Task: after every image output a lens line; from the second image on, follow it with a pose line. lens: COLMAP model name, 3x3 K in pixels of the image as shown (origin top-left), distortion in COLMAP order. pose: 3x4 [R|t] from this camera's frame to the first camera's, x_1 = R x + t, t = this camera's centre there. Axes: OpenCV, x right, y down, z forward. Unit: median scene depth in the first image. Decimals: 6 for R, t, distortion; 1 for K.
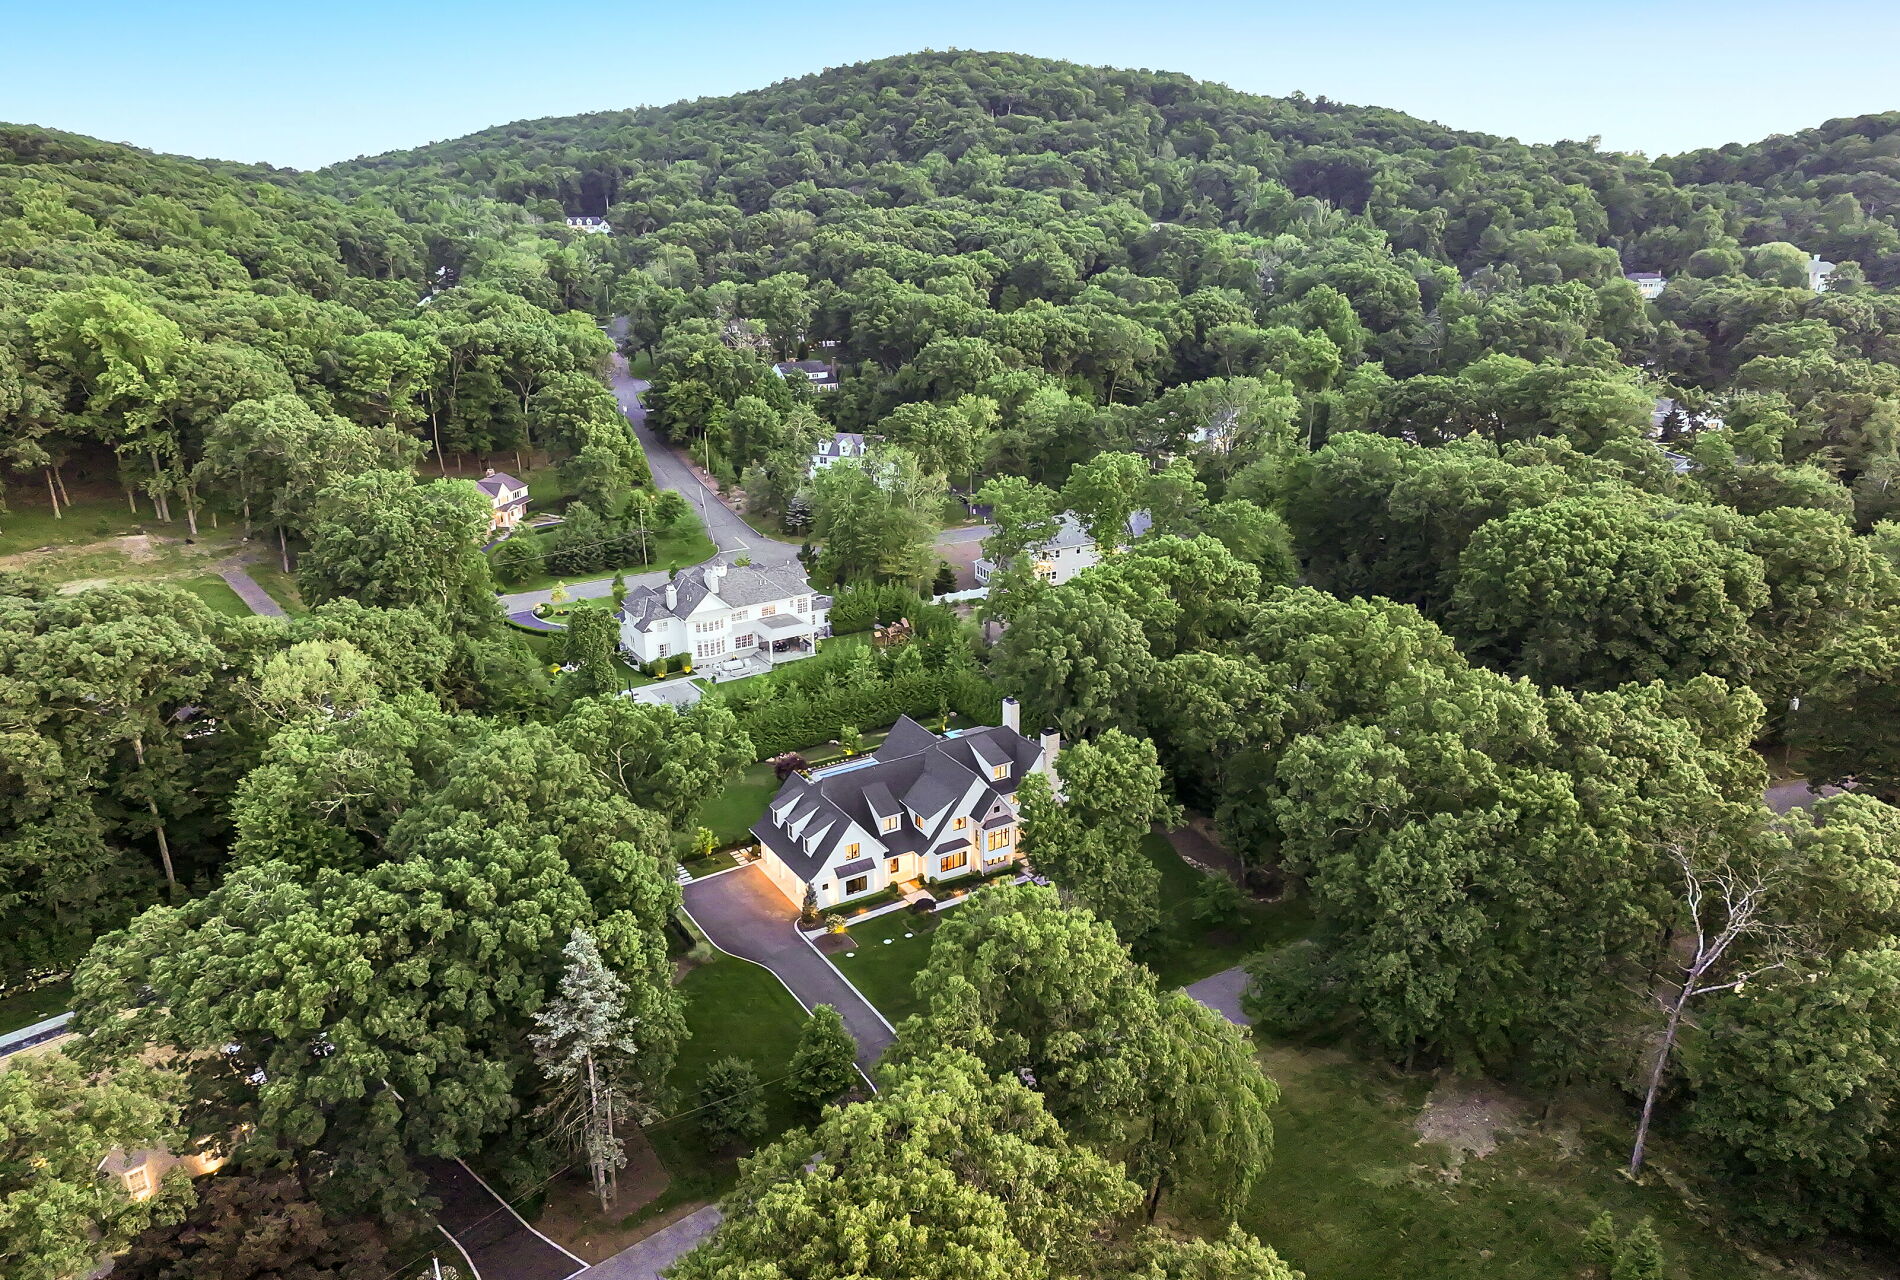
lens RADIAL K [[1329.0, 0, 944.7], [0, 1329.0, 622.6], [0, 0, 1]] dist [0.003778, 0.002462]
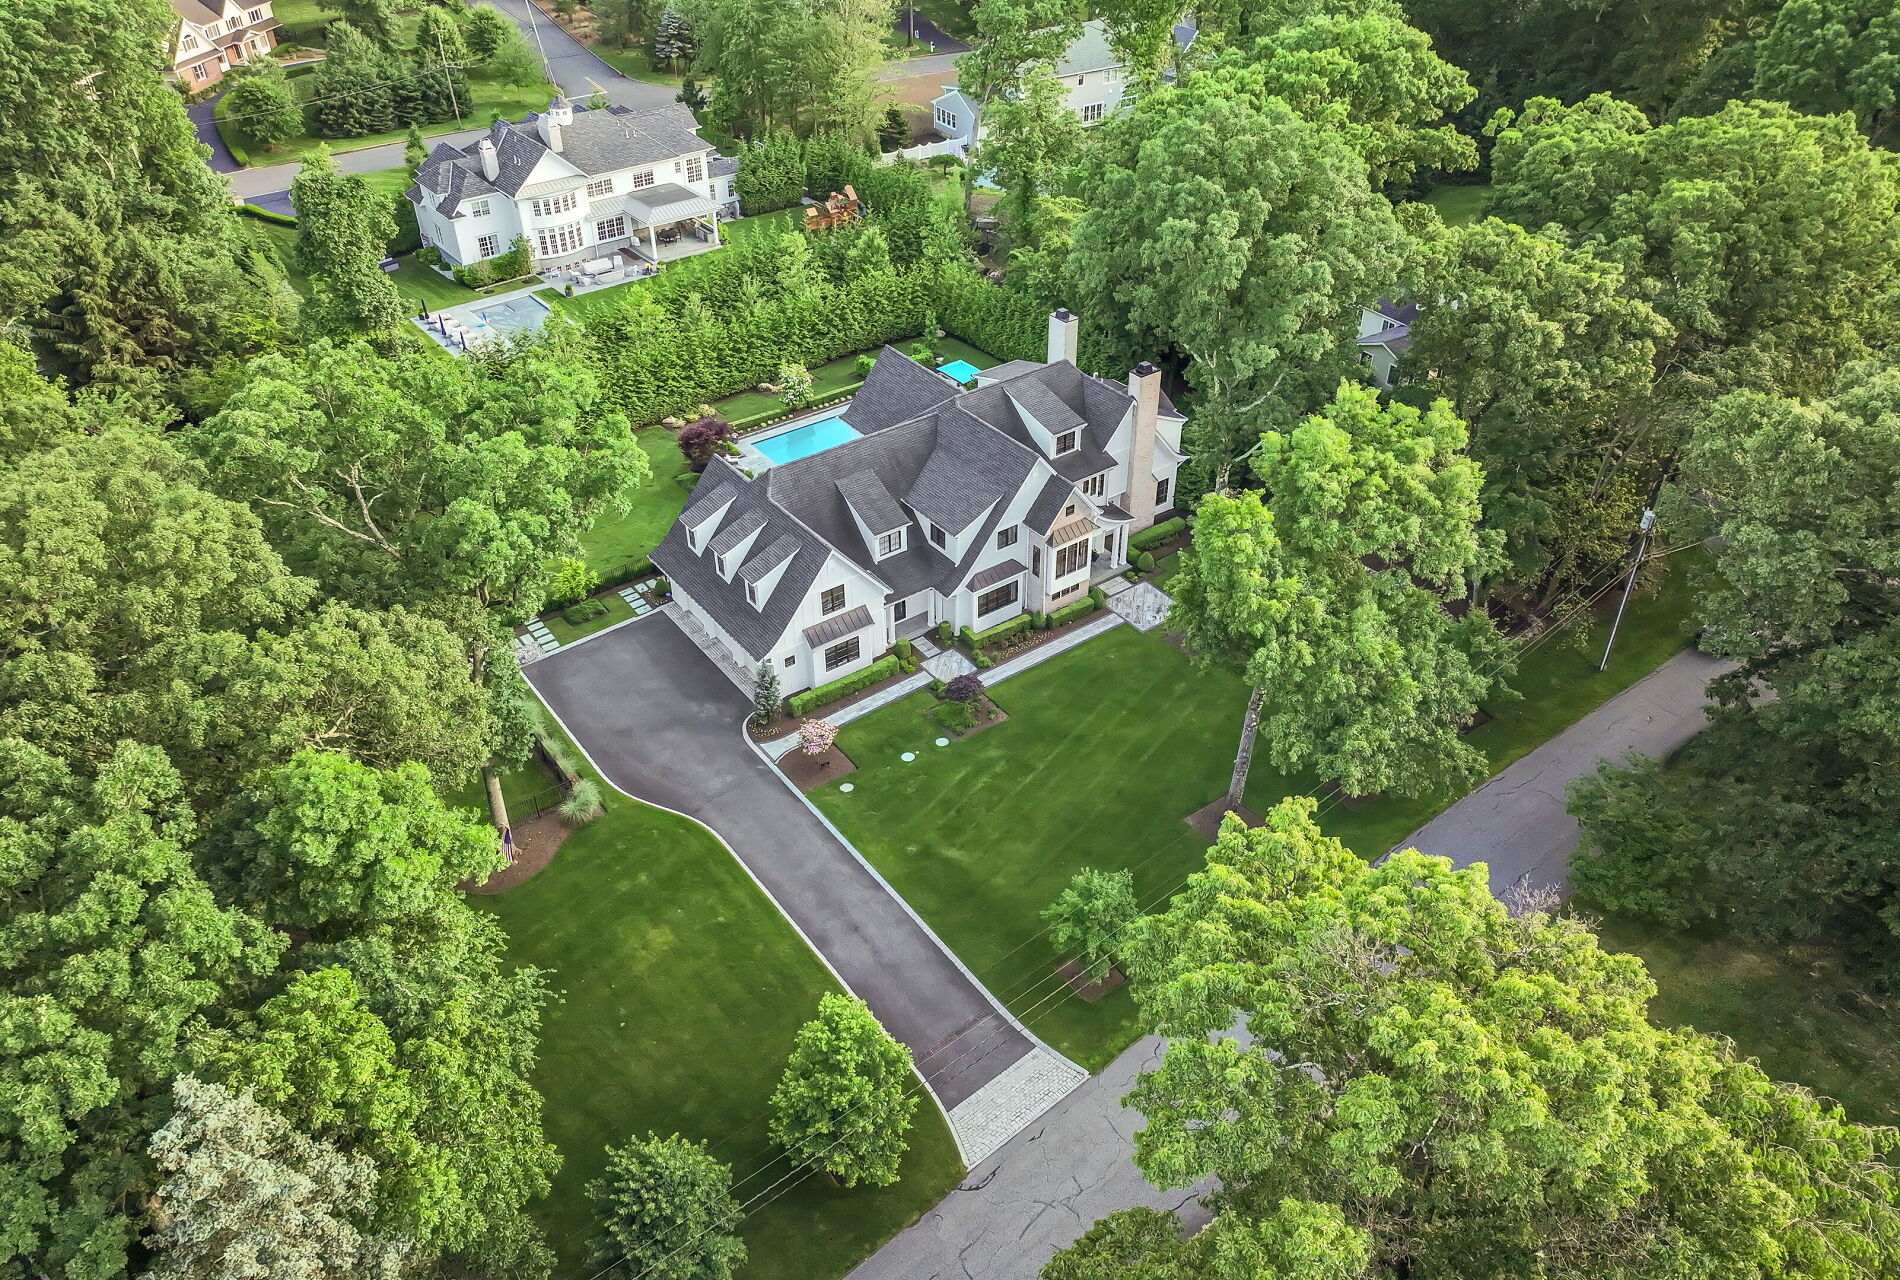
lens RADIAL K [[1325.9, 0, 953.3], [0, 1325.9, 632.7], [0, 0, 1]] dist [-0.004464, 0.014699]
pose [[0.995843, -0.052316, 0.074557, -0.040808], [0.026902, 0.951011, 0.307986, 0.006747], [-0.087017, -0.304700, 0.948465, 0.298055]]
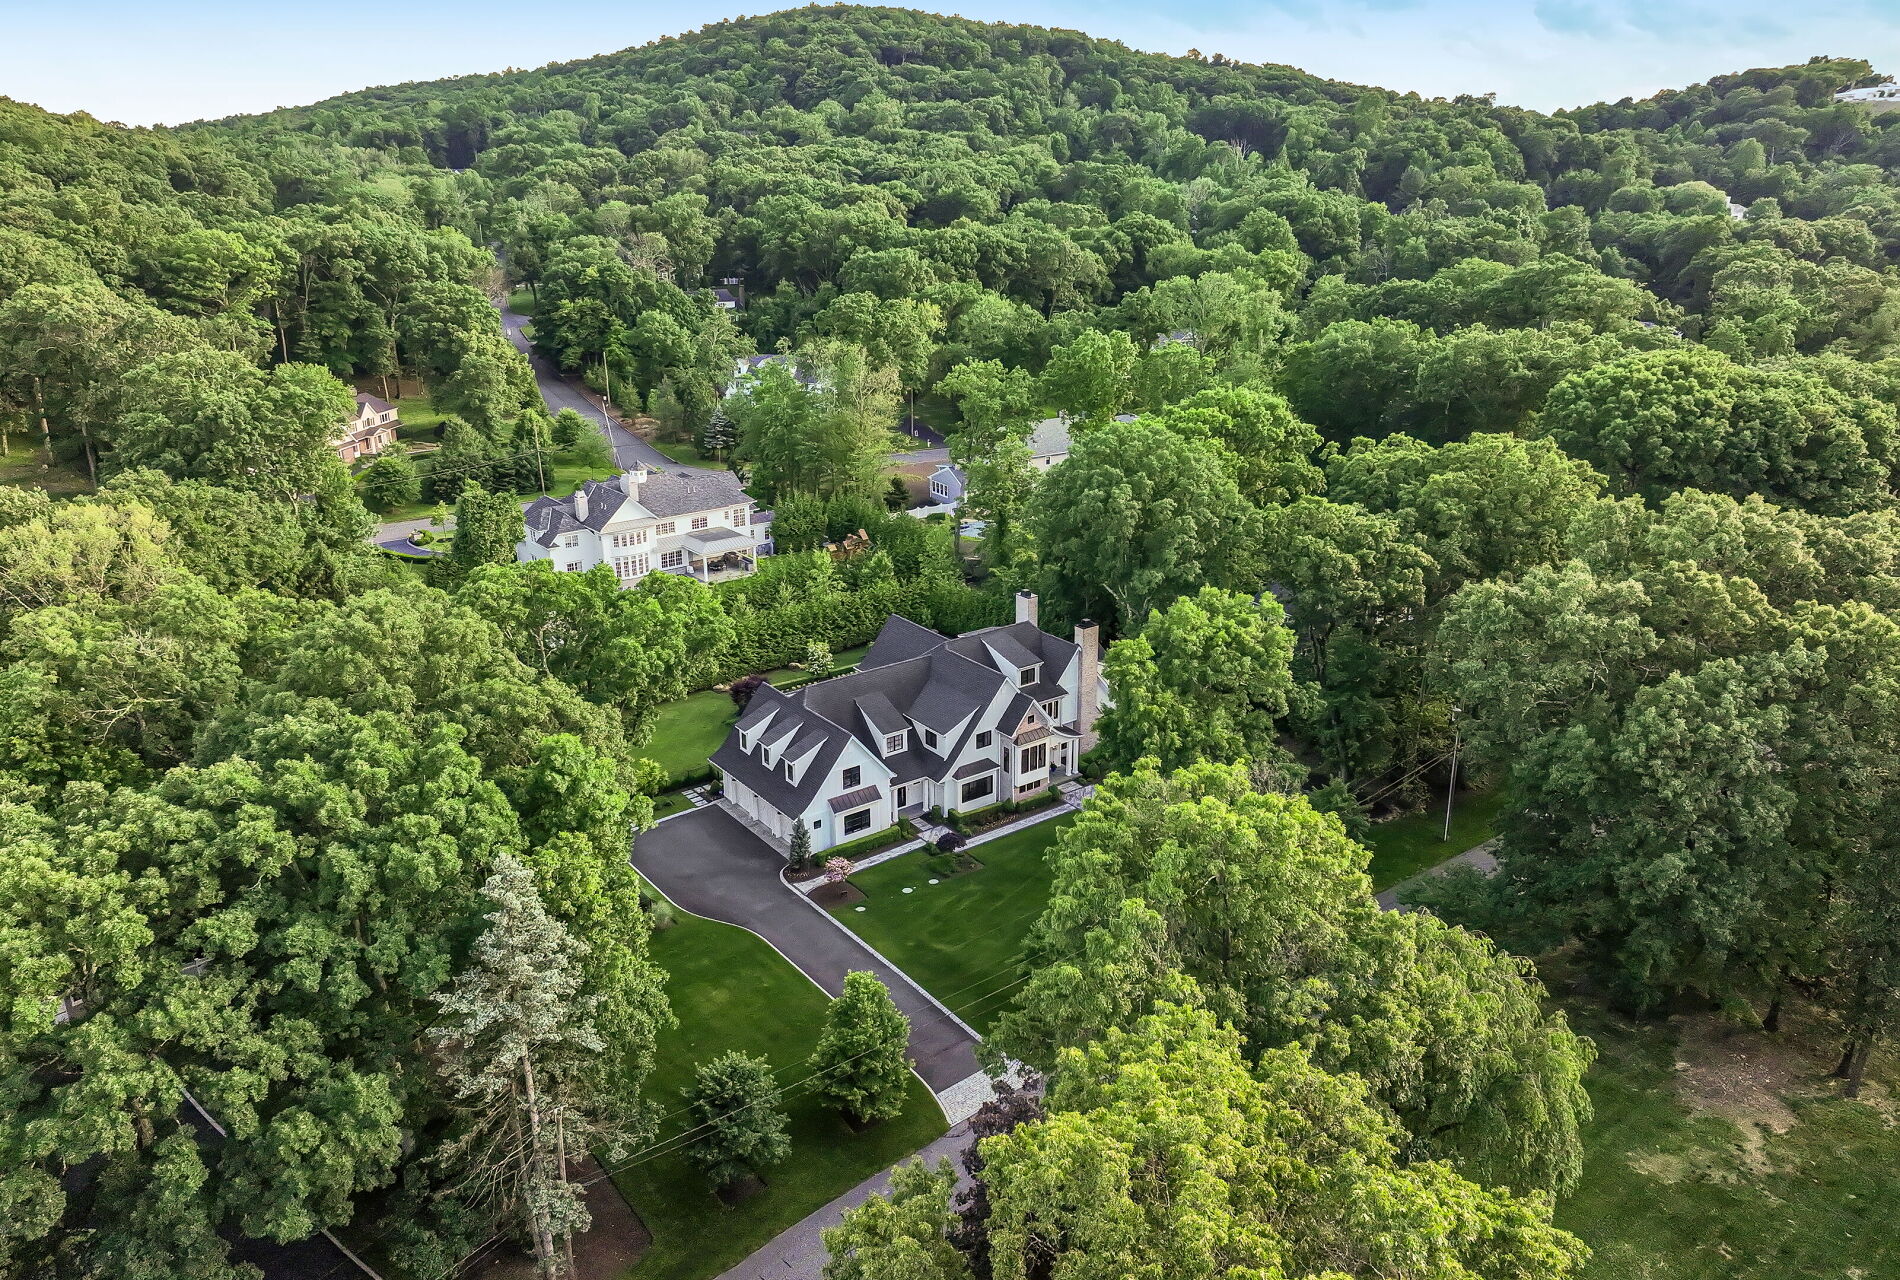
lens RADIAL K [[1329.0, 0, 944.7], [0, 1329.0, 622.6], [0, 0, 1]] dist [0.003778, 0.002462]
pose [[0.996085, -0.027784, 0.083926, -0.051928], [0.027370, 0.999607, 0.006073, 0.053711], [-0.084062, -0.003752, 0.996454, 0.157794]]
